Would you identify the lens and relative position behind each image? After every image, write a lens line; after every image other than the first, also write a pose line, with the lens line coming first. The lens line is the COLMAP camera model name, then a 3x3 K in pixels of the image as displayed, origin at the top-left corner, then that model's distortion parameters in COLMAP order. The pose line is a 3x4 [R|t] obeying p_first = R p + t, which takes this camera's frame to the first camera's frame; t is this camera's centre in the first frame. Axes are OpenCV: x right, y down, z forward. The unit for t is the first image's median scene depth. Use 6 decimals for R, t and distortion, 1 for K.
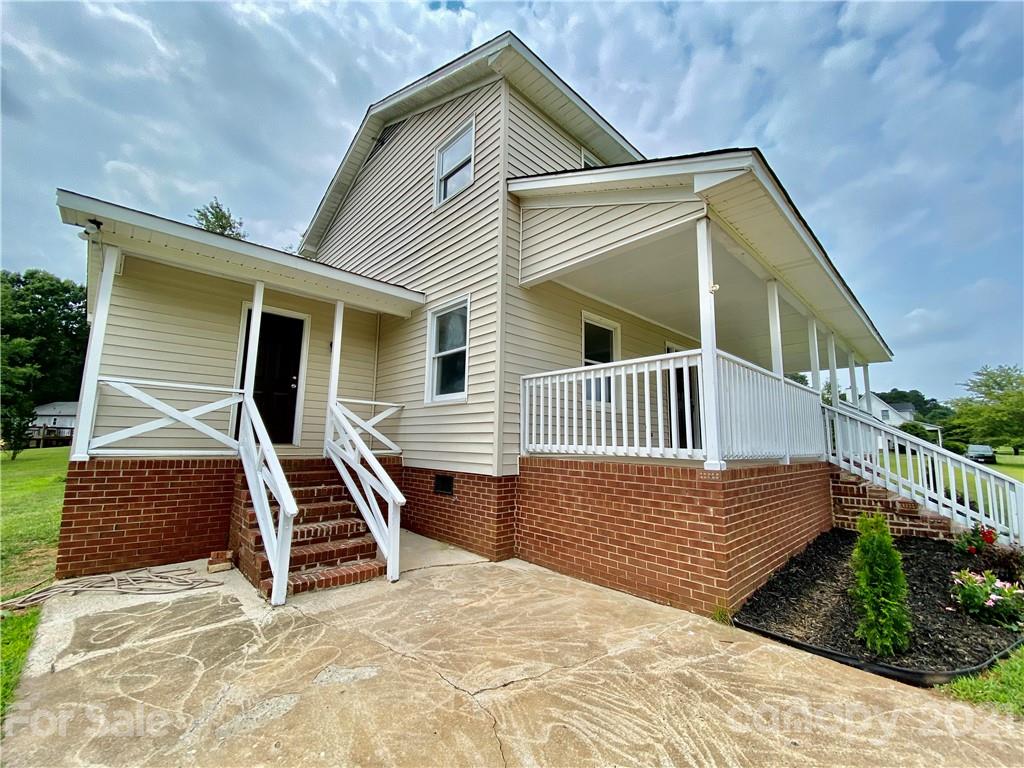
lens RADIAL K [[414.0, 0, 518.0], [0, 414.0, 381.1], [0, 0, 1]] dist [0.028516, -0.024992]
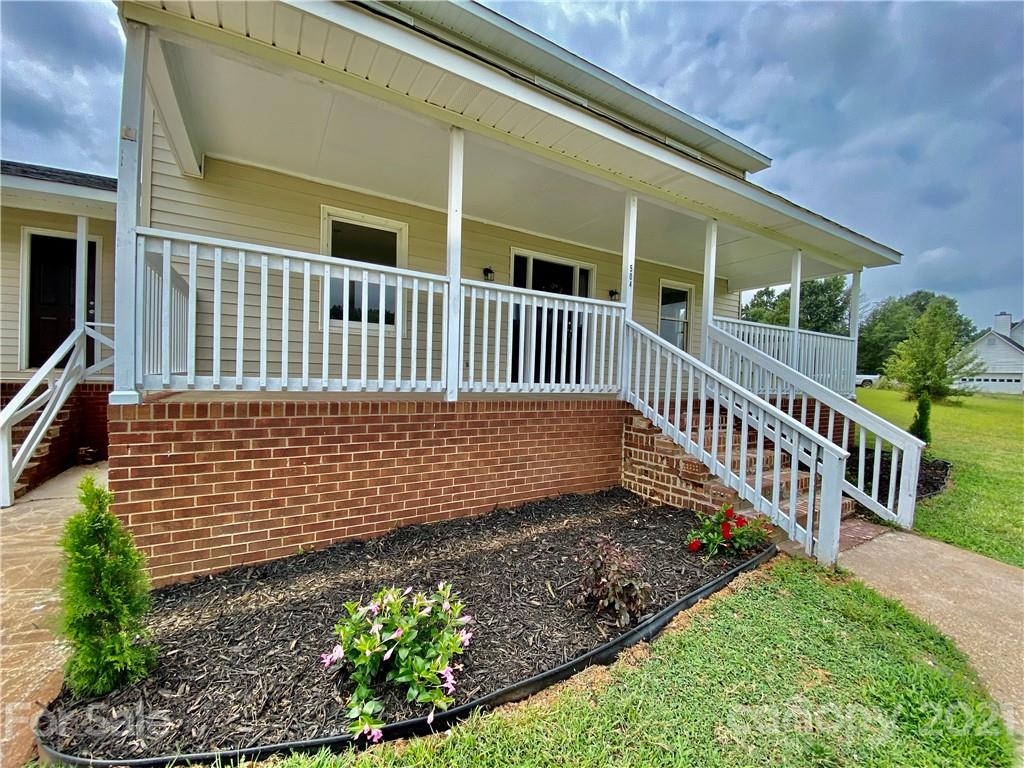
lens RADIAL K [[414.0, 0, 518.0], [0, 414.0, 381.1], [0, 0, 1]] dist [0.028516, -0.024992]
pose [[0.974675, 0.016789, -0.222997, 0.758558], [0.019094, 0.987288, 0.157791, 0.043751], [0.222811, -0.158052, 0.961964, 0.282460]]
